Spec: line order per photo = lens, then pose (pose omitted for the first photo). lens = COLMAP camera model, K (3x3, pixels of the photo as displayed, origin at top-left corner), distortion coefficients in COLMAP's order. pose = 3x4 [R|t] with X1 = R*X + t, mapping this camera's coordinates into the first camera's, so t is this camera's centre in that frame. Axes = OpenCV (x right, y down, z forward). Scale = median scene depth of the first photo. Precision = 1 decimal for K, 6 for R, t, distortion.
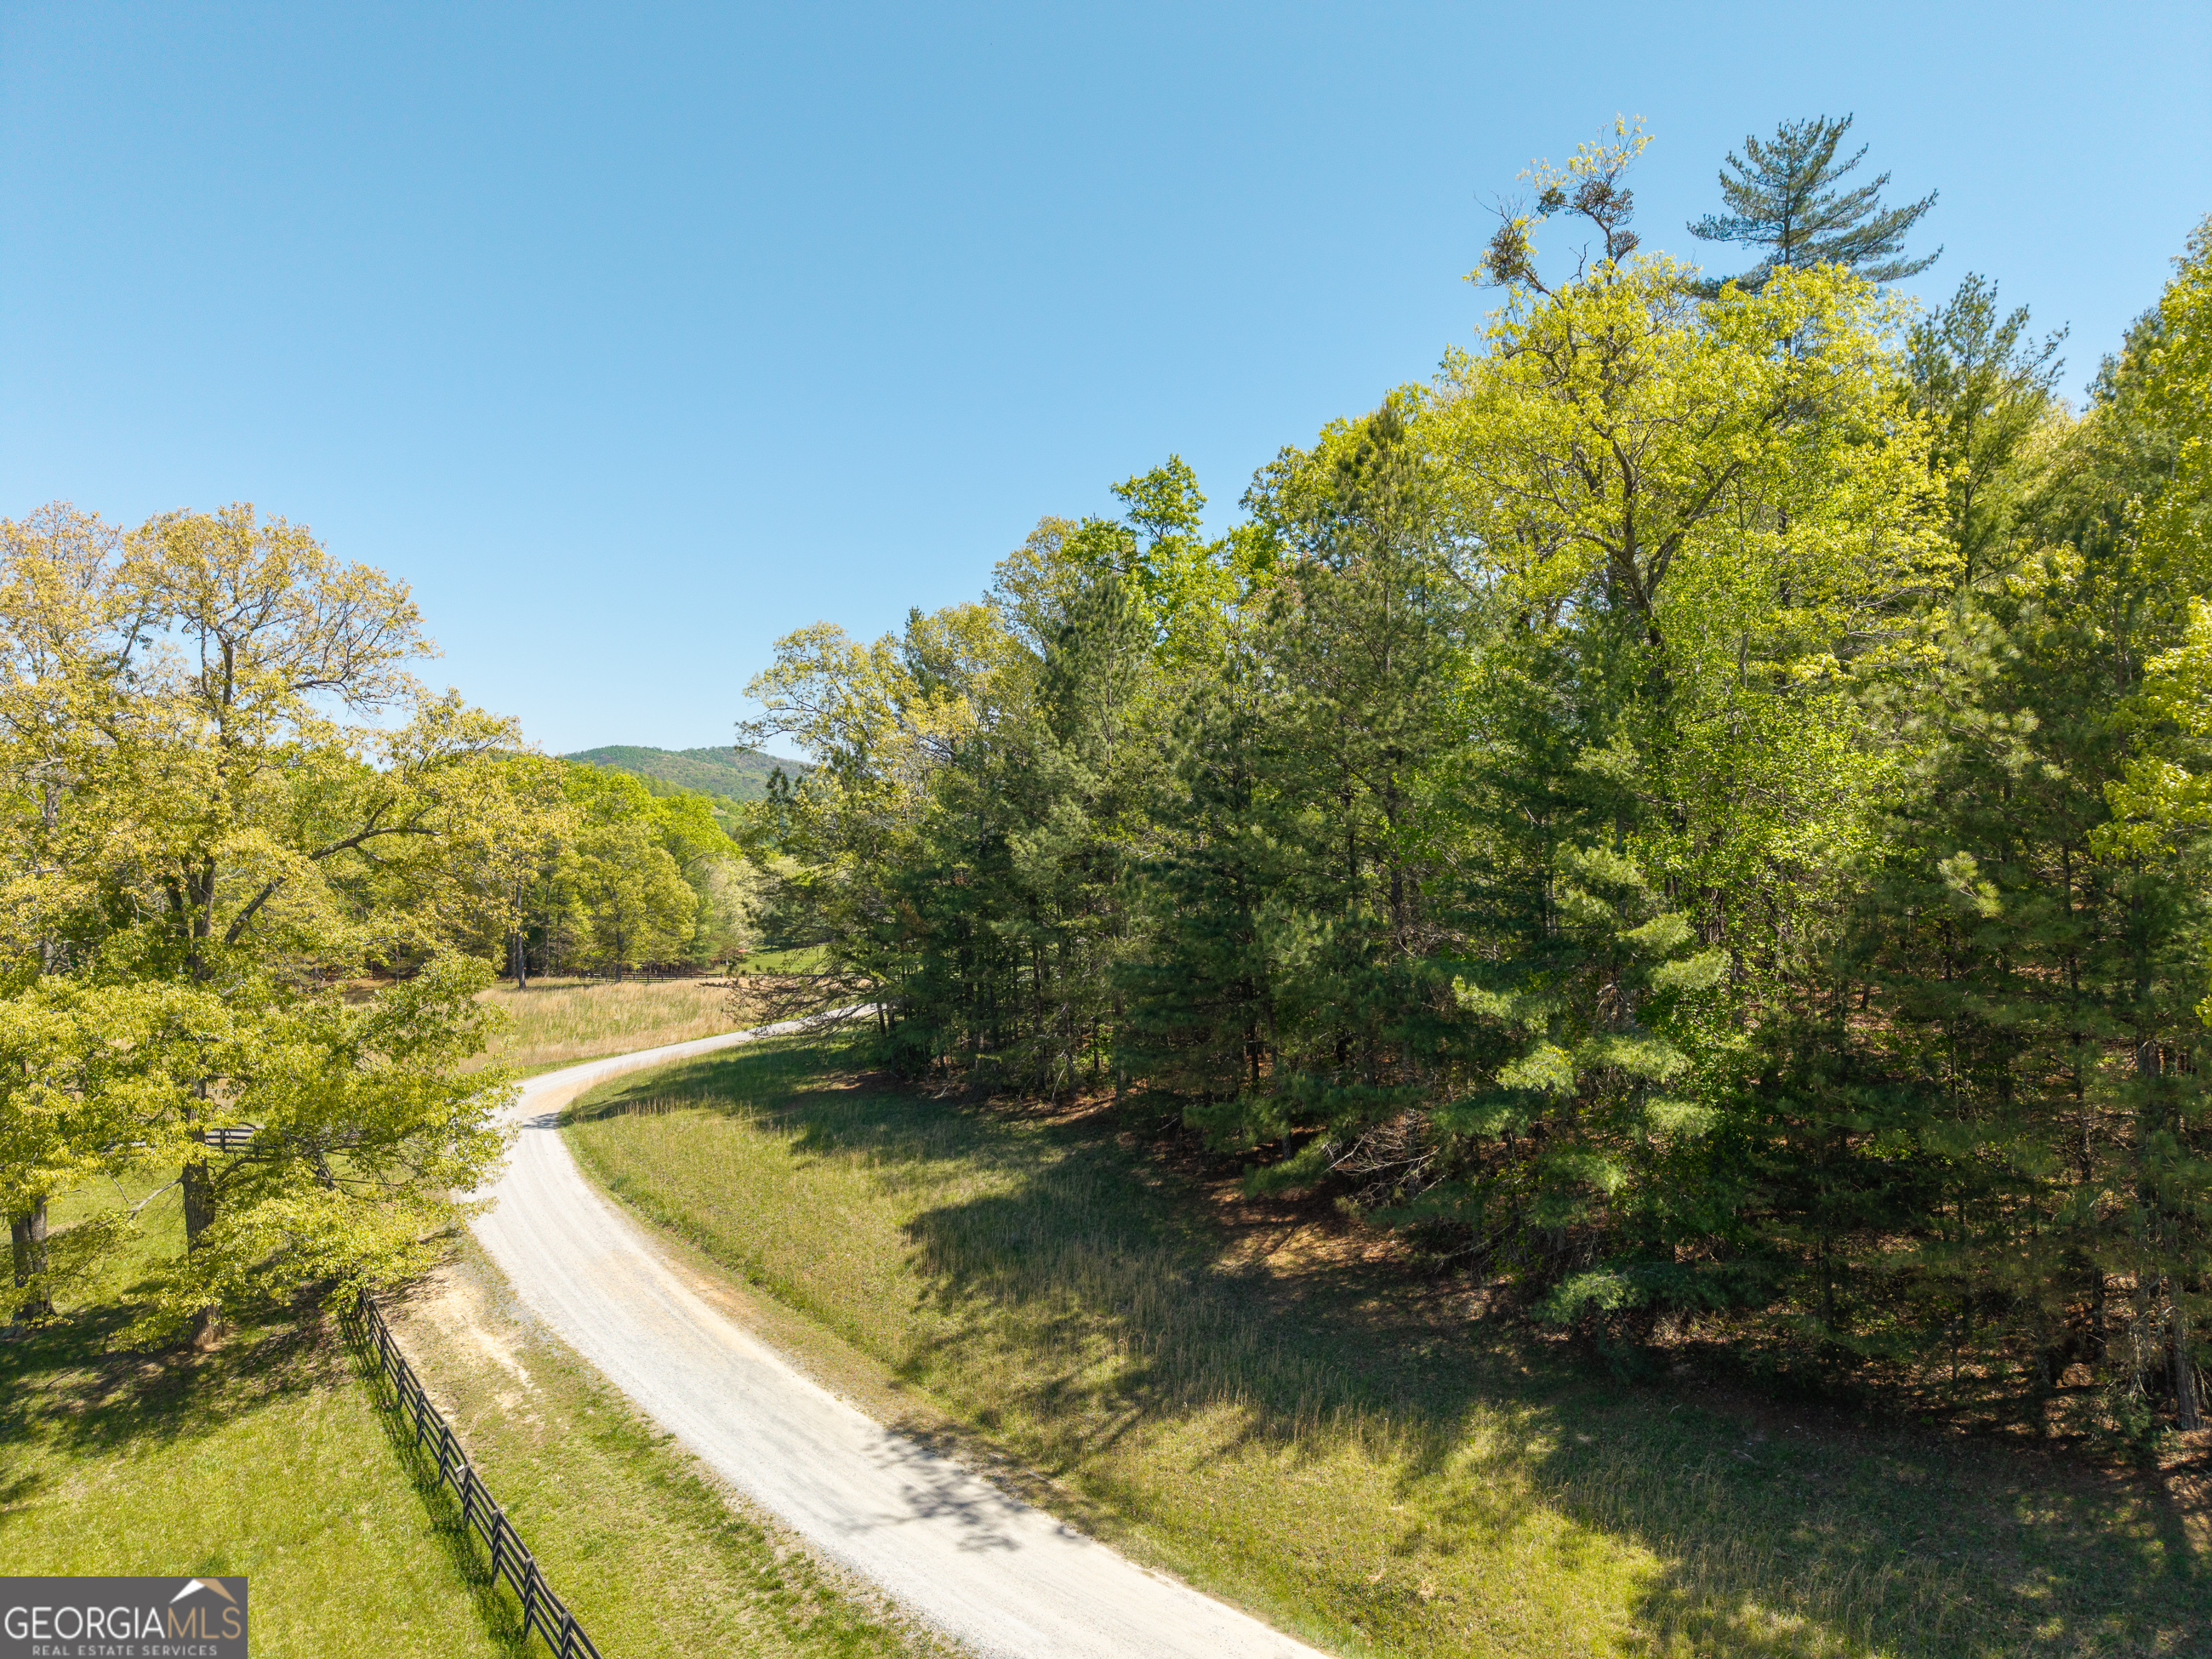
lens RADIAL K [[1547.3, 0, 1106.0], [0, 1547.3, 829.5], [0, 0, 1]] dist [0.028972, -0.032599]
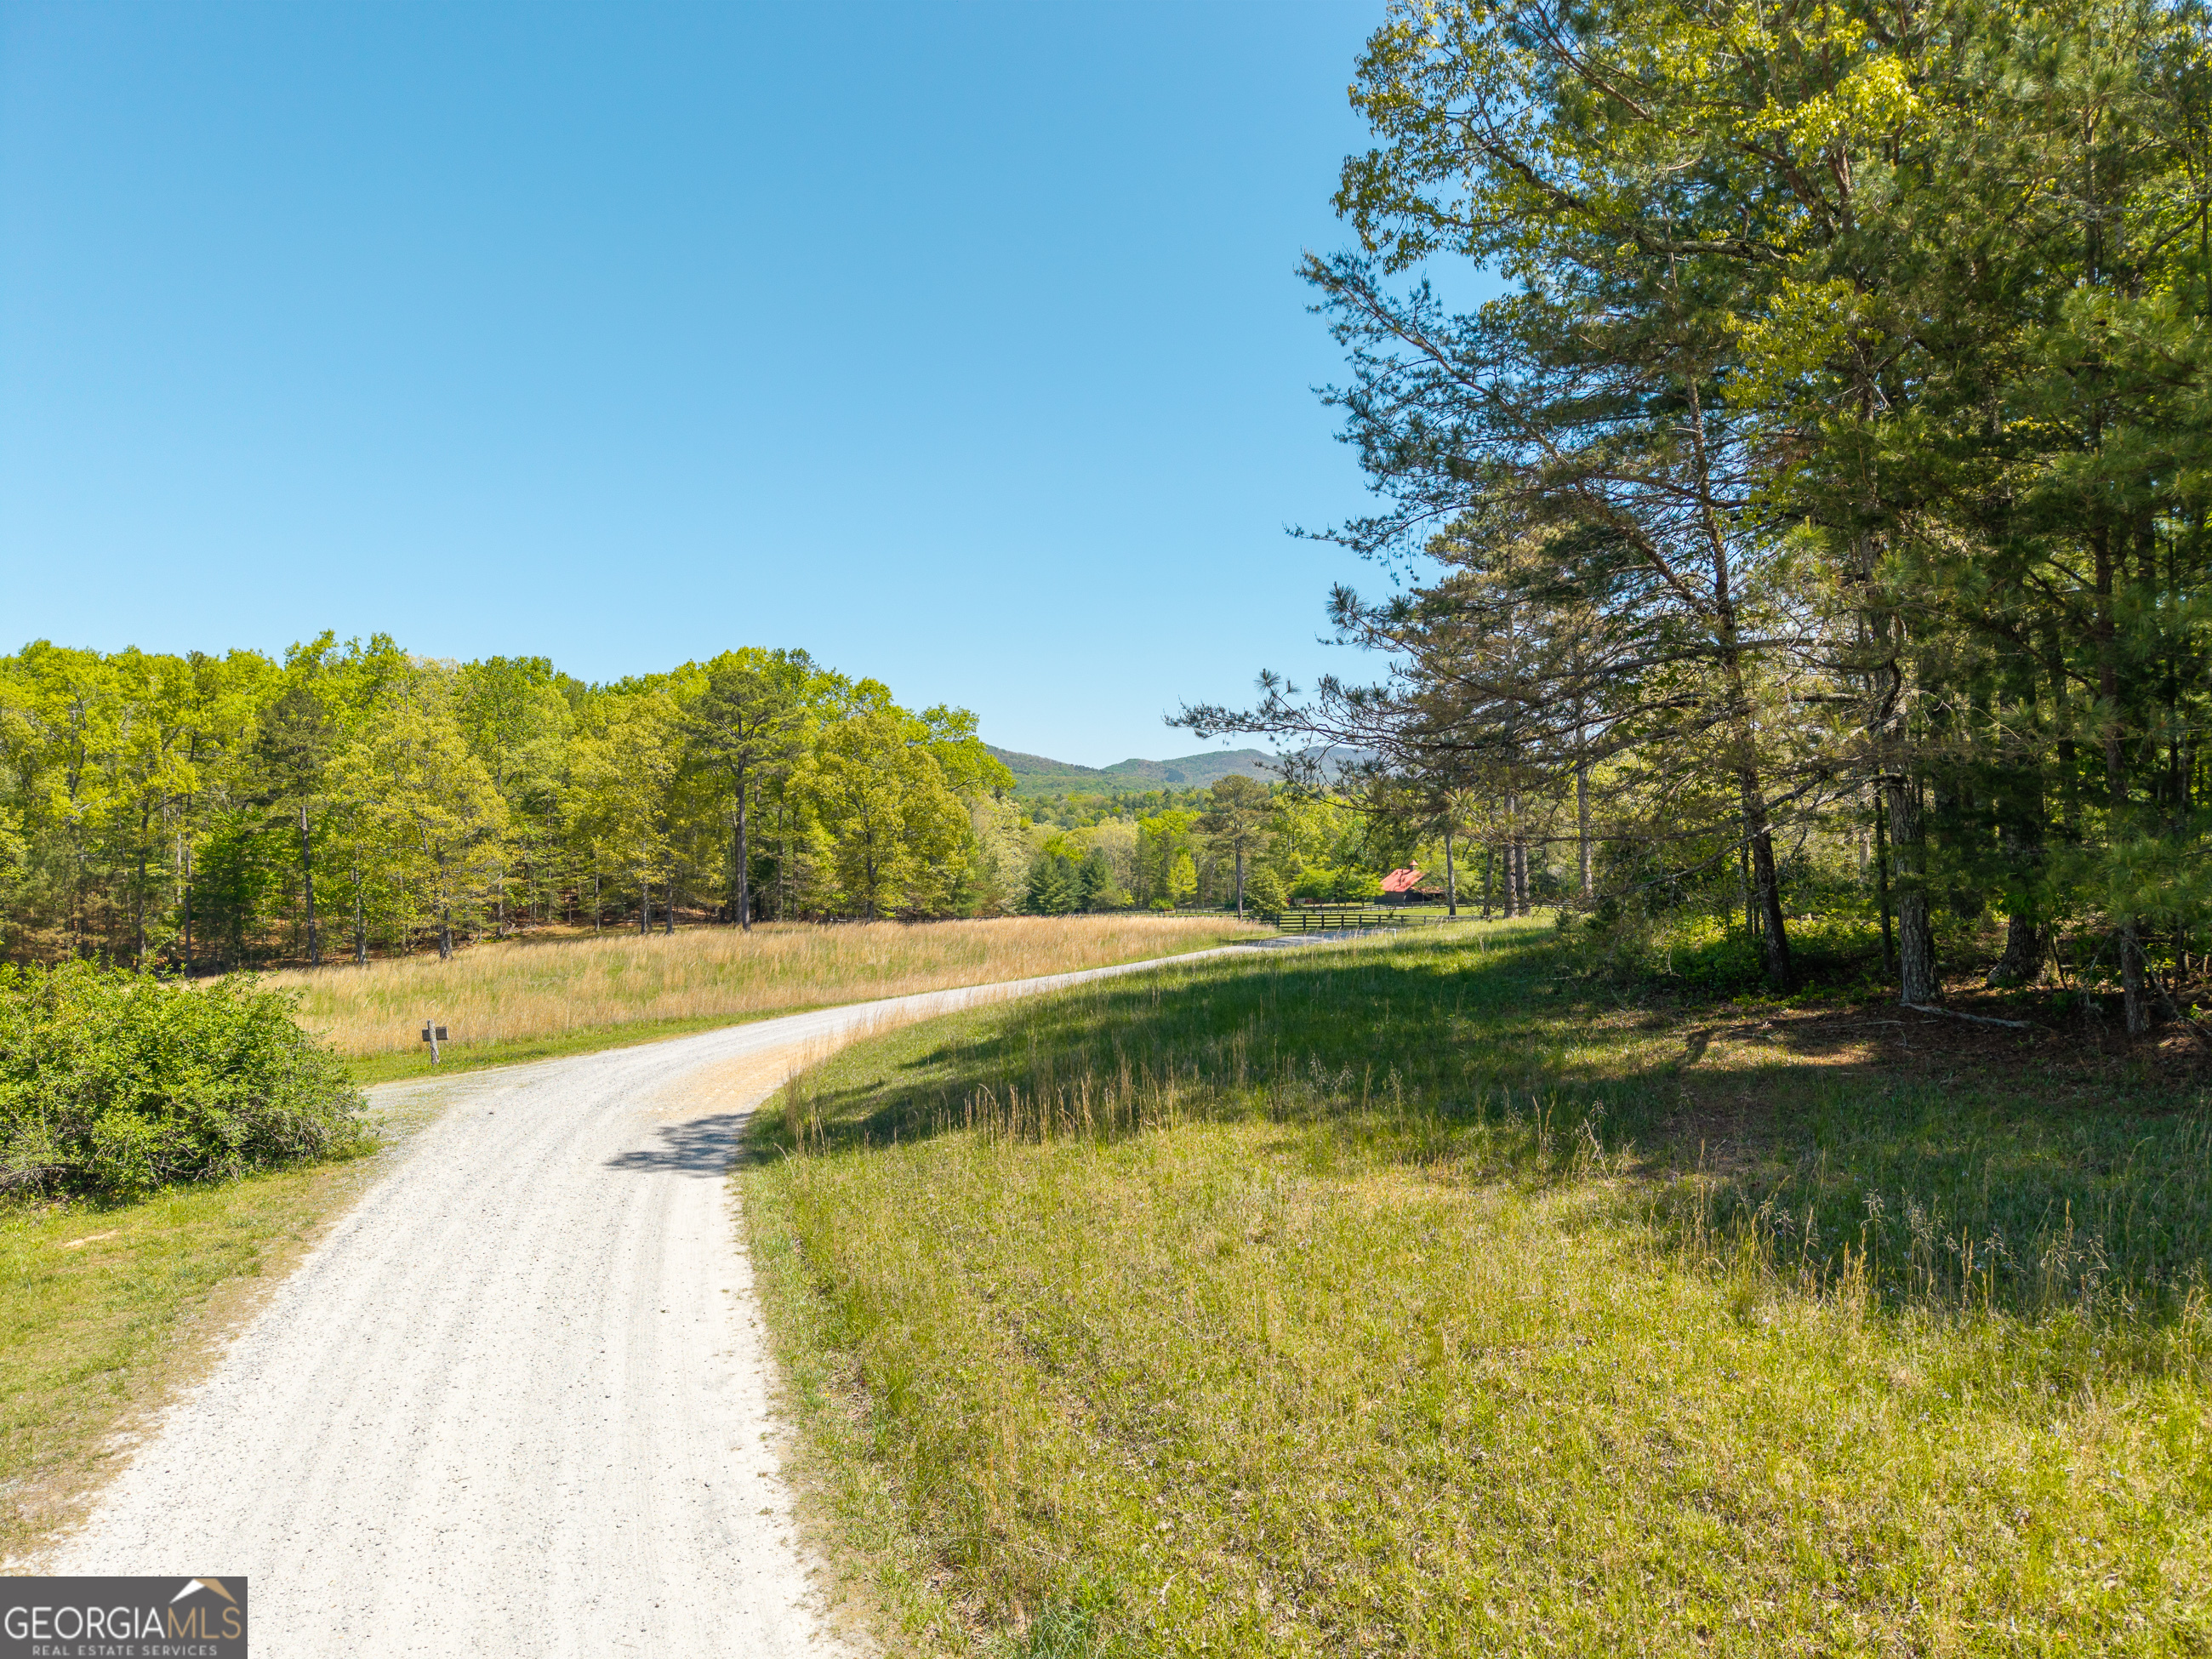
lens RADIAL K [[1547.3, 0, 1106.0], [0, 1547.3, 829.5], [0, 0, 1]] dist [0.028972, -0.032599]
pose [[0.989489, 0.000456, -0.144606, -0.093961], [0.000182, 0.999990, 0.004398, 0.049208], [0.144606, -0.004378, 0.989480, 0.280565]]
